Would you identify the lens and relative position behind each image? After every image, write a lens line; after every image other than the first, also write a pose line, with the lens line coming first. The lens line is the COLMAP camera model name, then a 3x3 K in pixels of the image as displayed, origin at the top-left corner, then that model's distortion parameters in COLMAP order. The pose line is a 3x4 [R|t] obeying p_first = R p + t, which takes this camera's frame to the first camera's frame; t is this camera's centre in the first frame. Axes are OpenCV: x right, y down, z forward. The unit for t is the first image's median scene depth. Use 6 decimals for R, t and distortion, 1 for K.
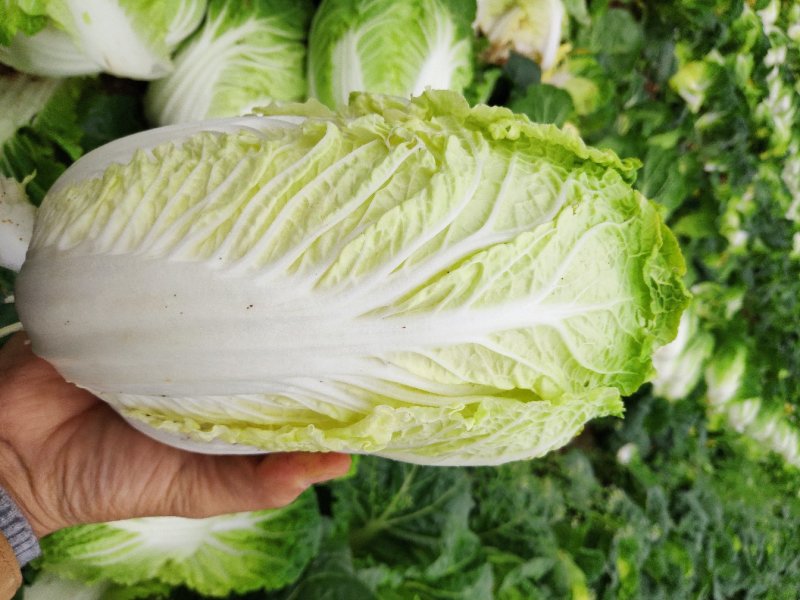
lens RADIAL K [[579.1, 0, 400.0], [0, 579.1, 300.0], [0, 0, 1]] dist [0.003453, -0.002039]
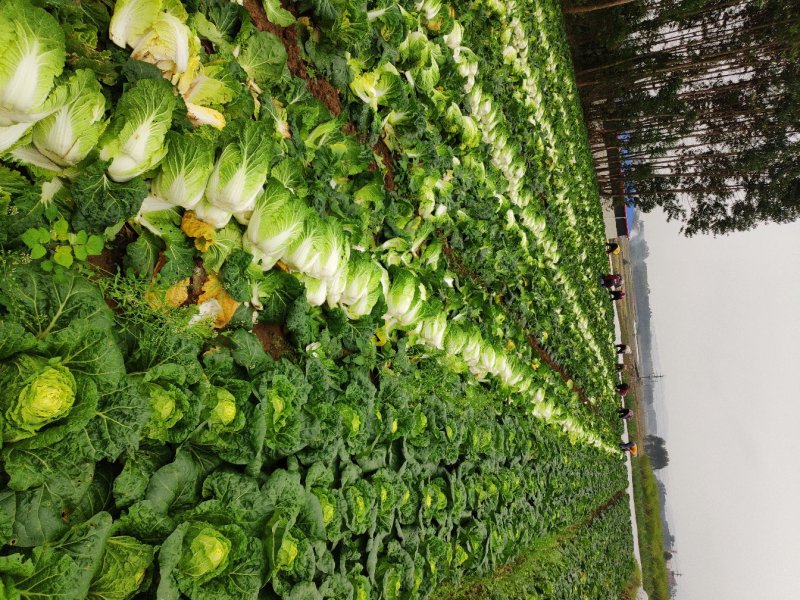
lens RADIAL K [[579.1, 0, 400.0], [0, 579.1, 300.0], [0, 0, 1]] dist [0.003453, -0.002039]
pose [[0.951950, -0.102744, 0.288504, 0.142135], [0.108126, 0.994133, -0.002734, 0.121480], [-0.286531, 0.033798, 0.957475, -0.277088]]
